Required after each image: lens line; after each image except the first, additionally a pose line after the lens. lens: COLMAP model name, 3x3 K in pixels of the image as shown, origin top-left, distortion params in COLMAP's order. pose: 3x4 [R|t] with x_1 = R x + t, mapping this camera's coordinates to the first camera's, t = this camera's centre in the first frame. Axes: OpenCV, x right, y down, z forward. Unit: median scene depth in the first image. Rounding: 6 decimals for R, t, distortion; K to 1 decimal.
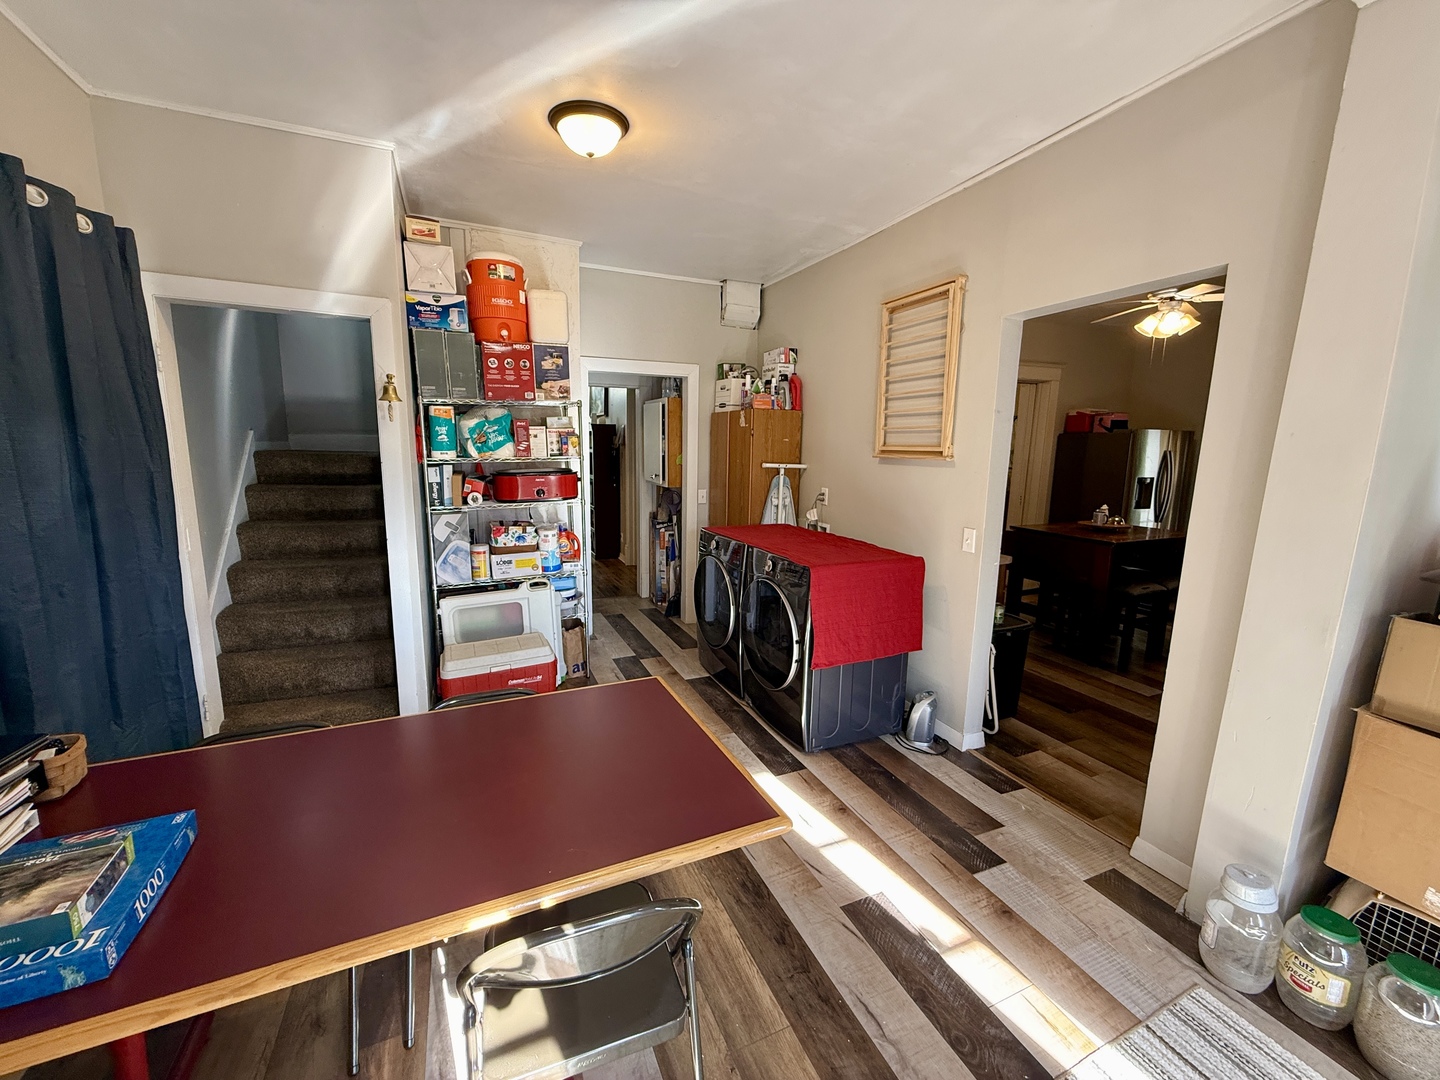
lens RADIAL K [[574.0, 0, 713.5], [0, 574.0, 546.1], [0, 0, 1]] dist [-0.001065, -0.000140]
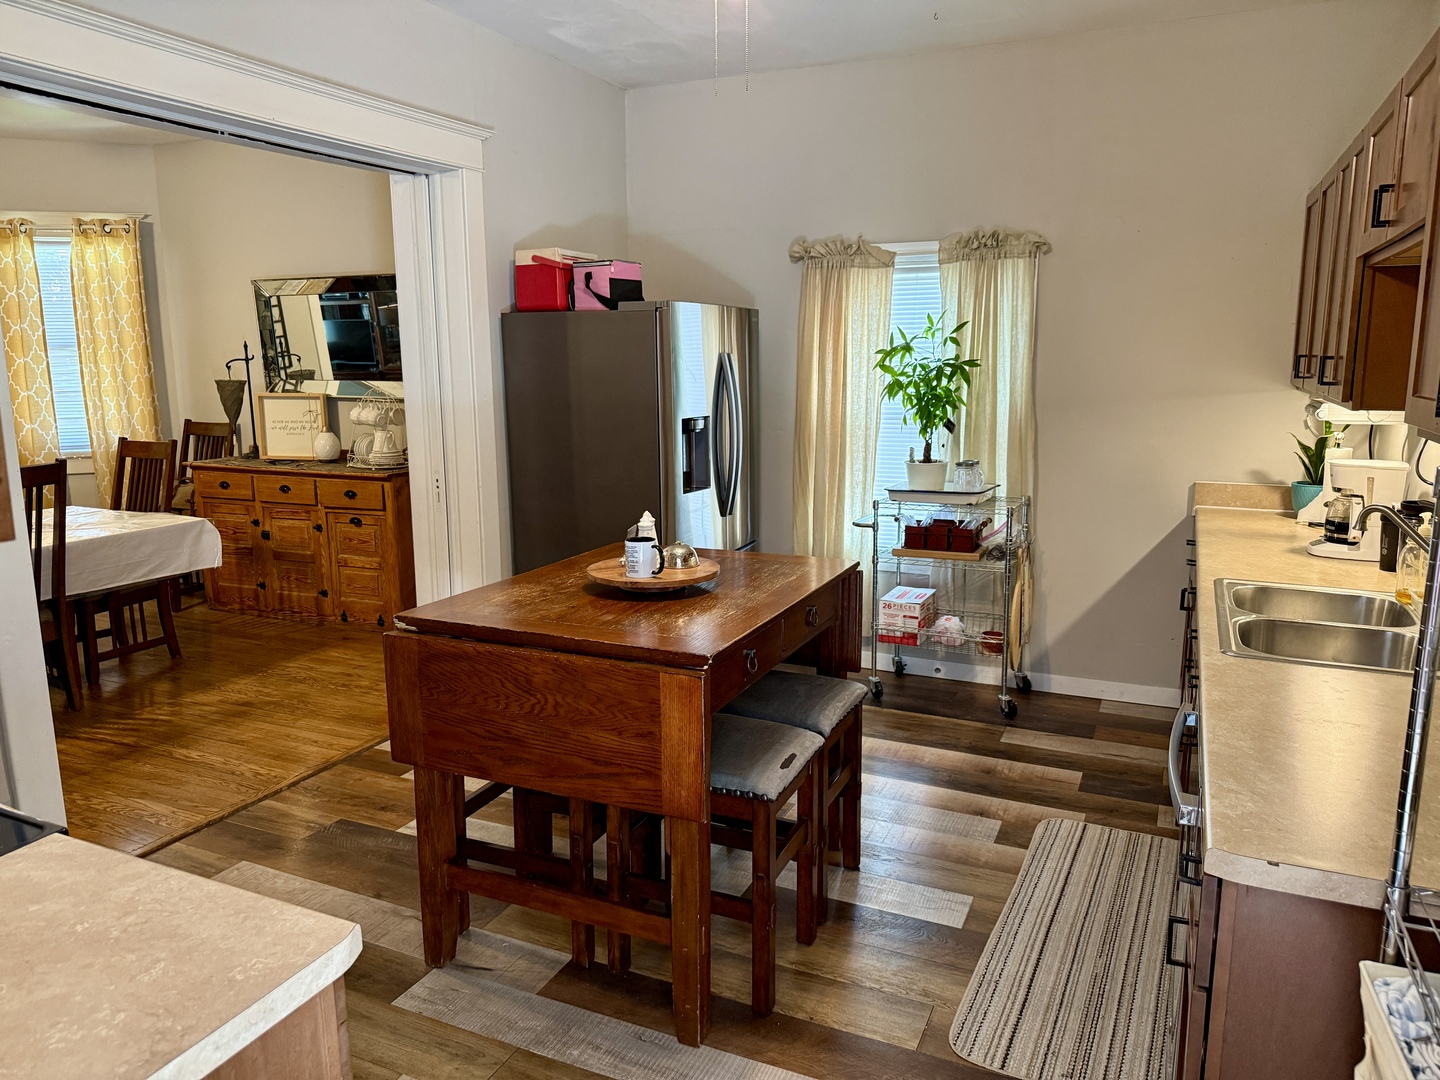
lens RADIAL K [[1033.7, 0, 721.2], [0, 1033.7, 538.6], [0, 0, 1]] dist [0.001963, 0.000205]
pose [[0.744714, -0.144198, 0.651620, 0.246905], [0.120147, 0.989394, 0.081632, -0.087184], [-0.656480, 0.017498, 0.754141, 0.396067]]
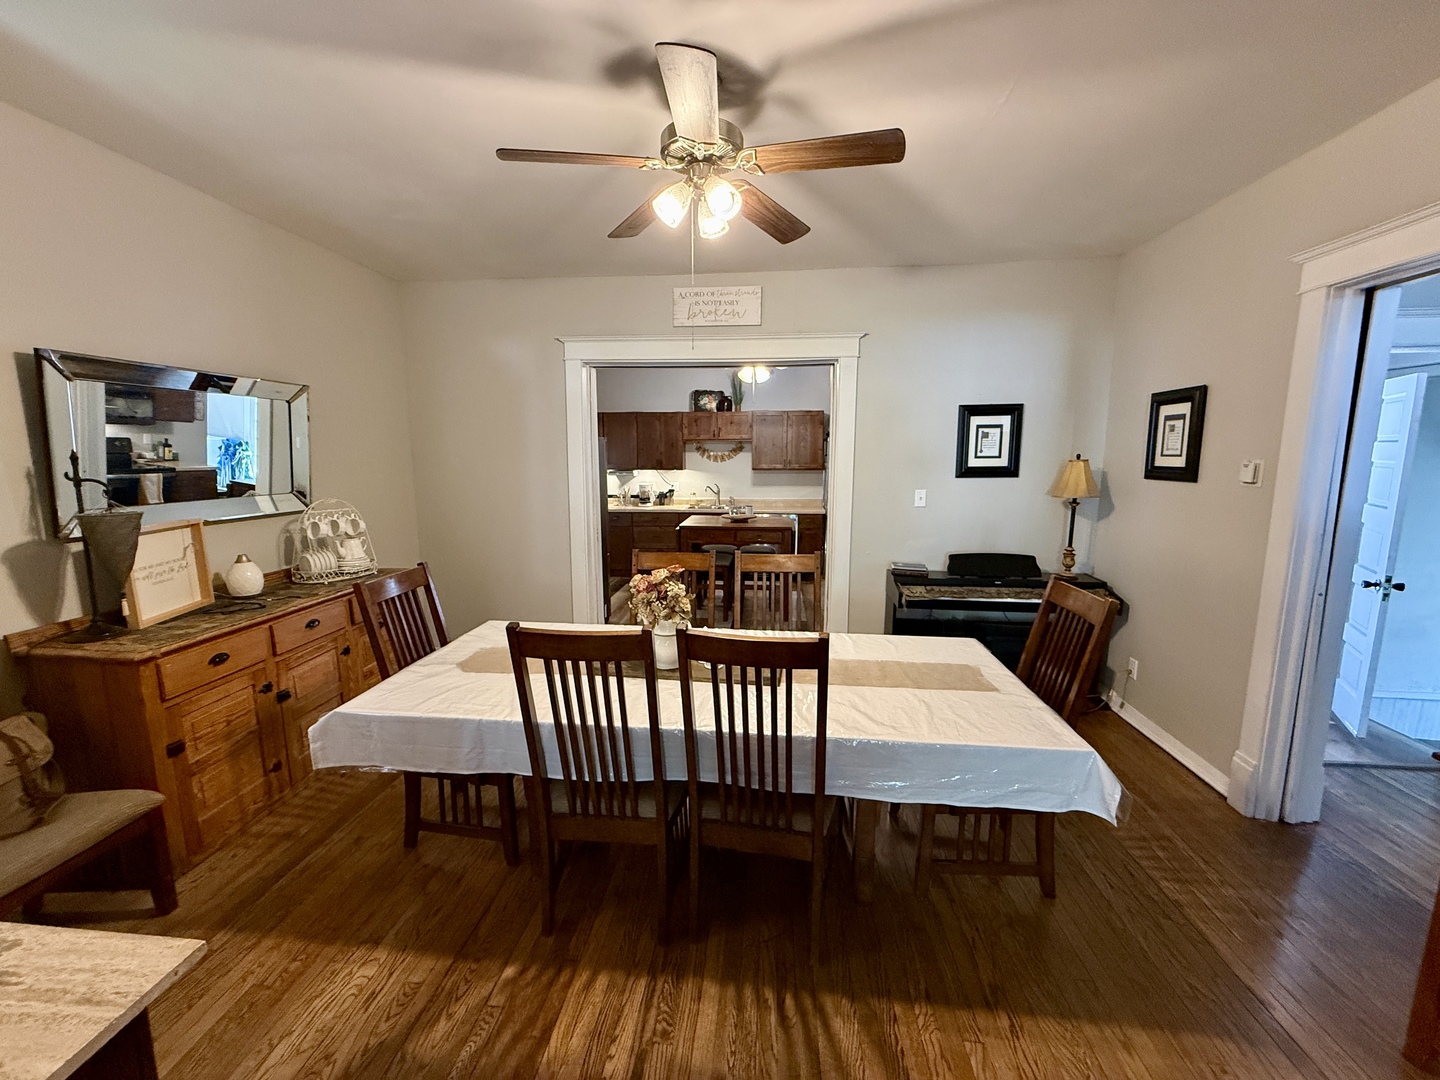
lens RADIAL K [[574.0, 0, 719.4], [0, 574.0, 538.0], [0, 0, 1]] dist [-0.001065, -0.000140]
pose [[-0.869526, -0.088549, 0.485885, 0.074189], [0.060524, 0.957277, 0.282769, -0.289263], [-0.490165, 0.275283, -0.827017, 1.662677]]
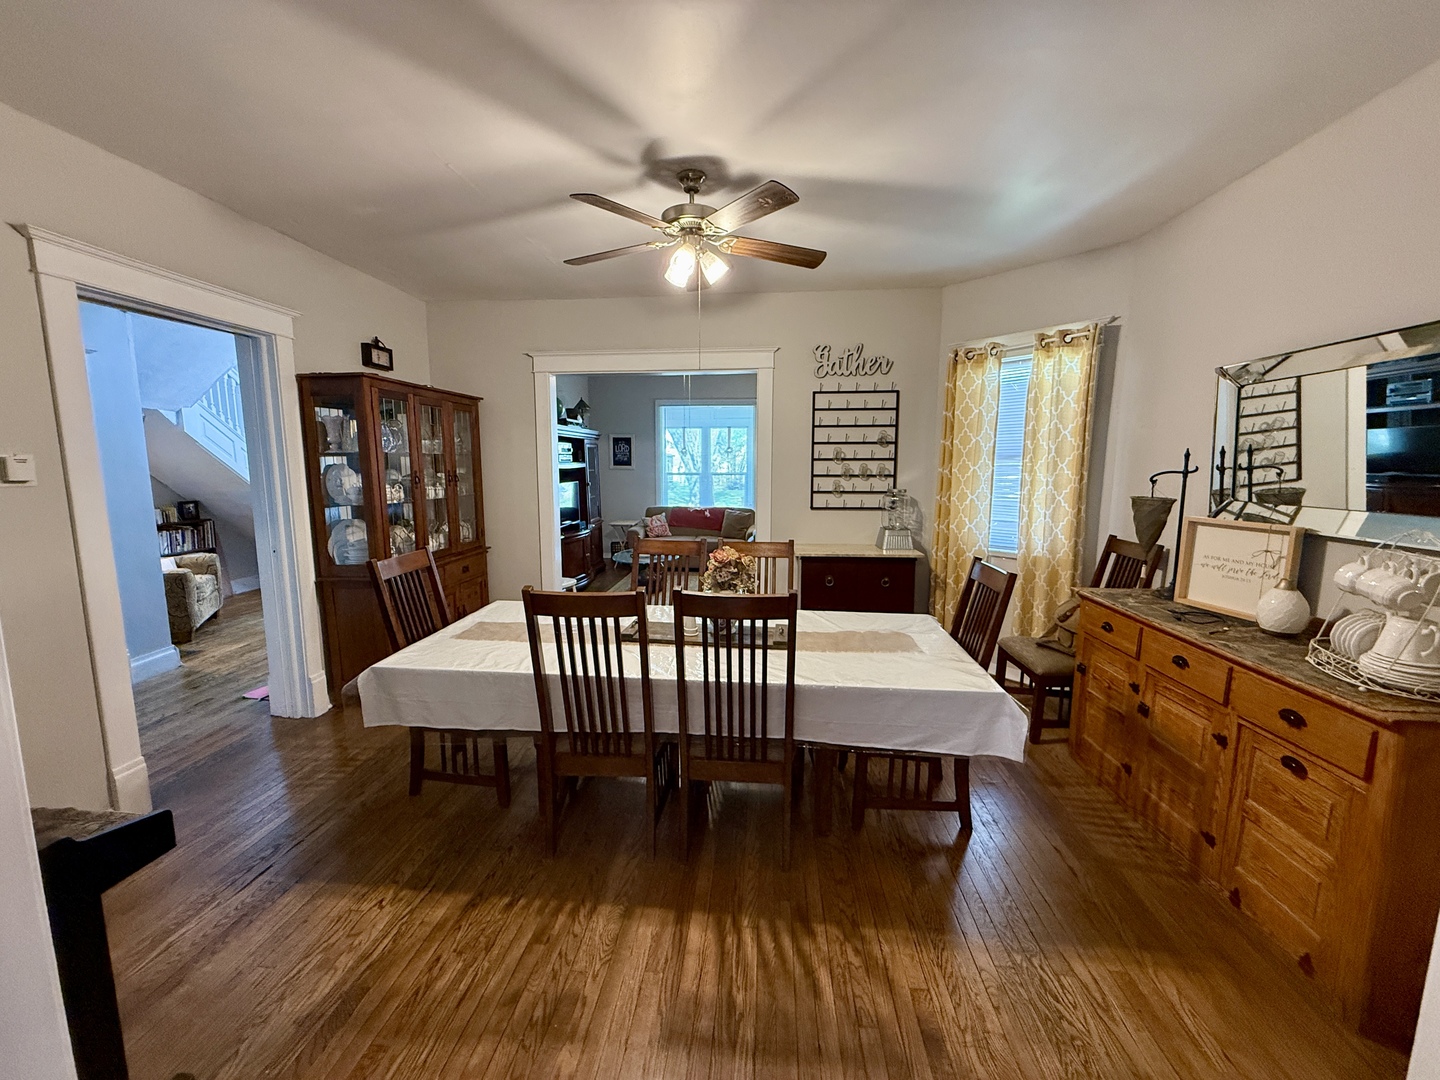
lens RADIAL K [[574.0, 0, 716.5], [0, 574.0, 540.5], [0, 0, 1]] dist [-0.001065, -0.000140]
pose [[0.872618, 0.051170, -0.485716, 0.510410], [-0.063460, 0.997945, -0.008877, -0.162226], [0.484263, 0.038570, 0.874072, 0.958834]]
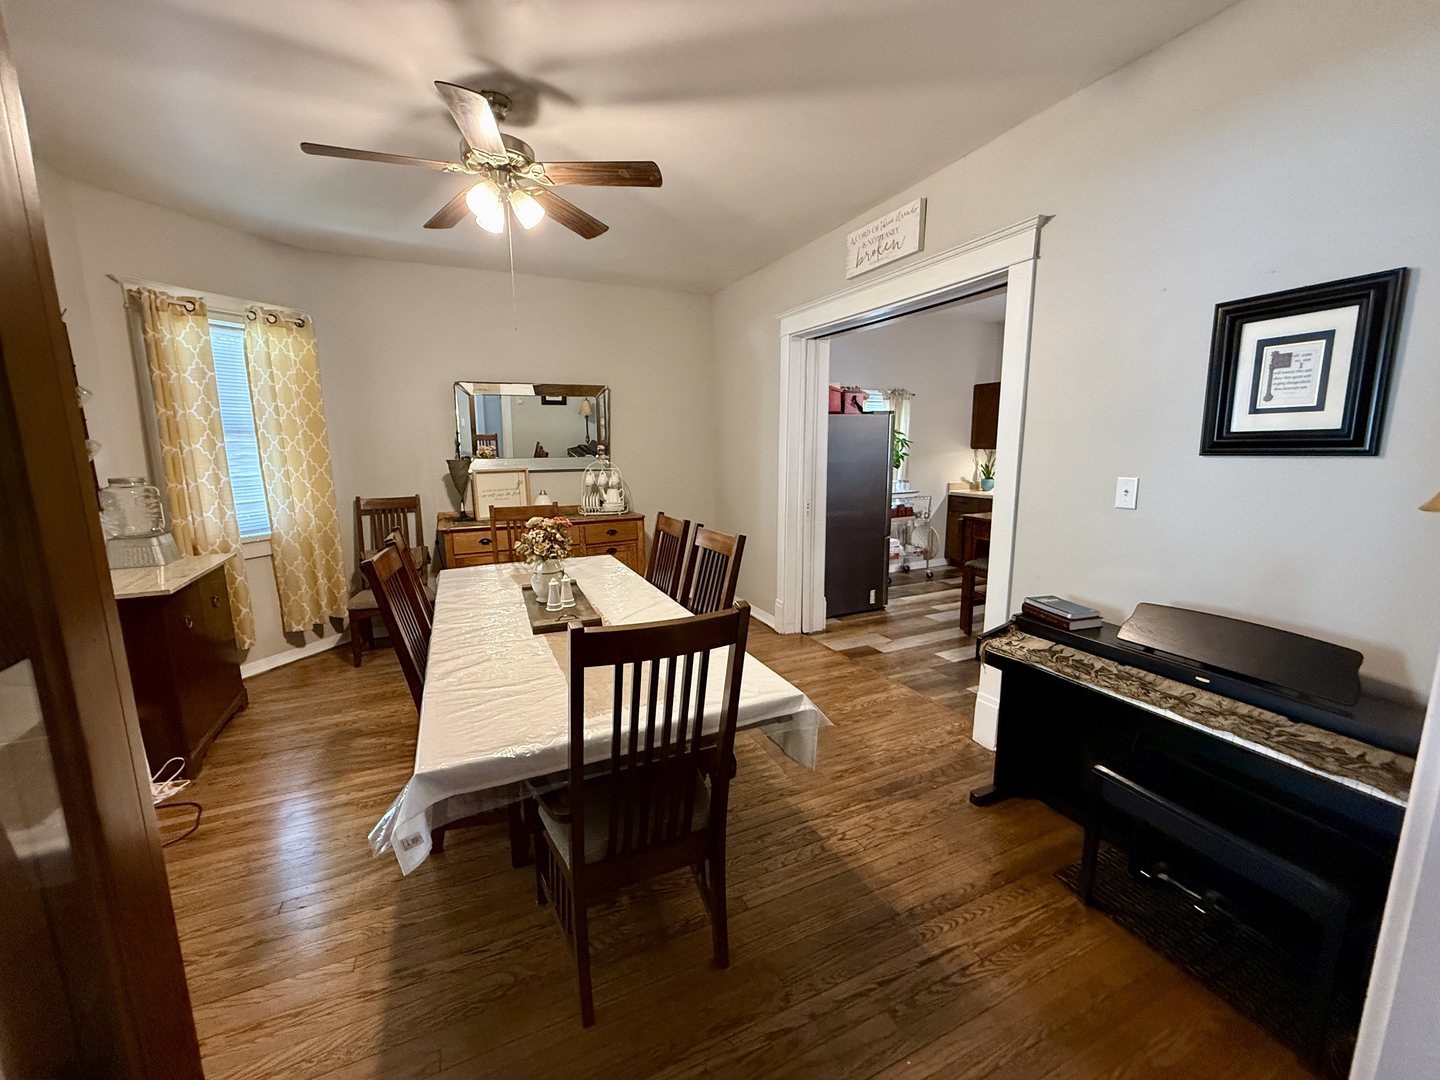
lens RADIAL K [[574.0, 0, 715.7], [0, 574.0, 539.0], [0, 0, 1]] dist [-0.001065, -0.000140]
pose [[-0.016300, -0.182791, 0.983017, -0.170238], [0.161611, 0.969738, 0.183001, -0.207250], [-0.986720, 0.161849, 0.013735, 1.222248]]
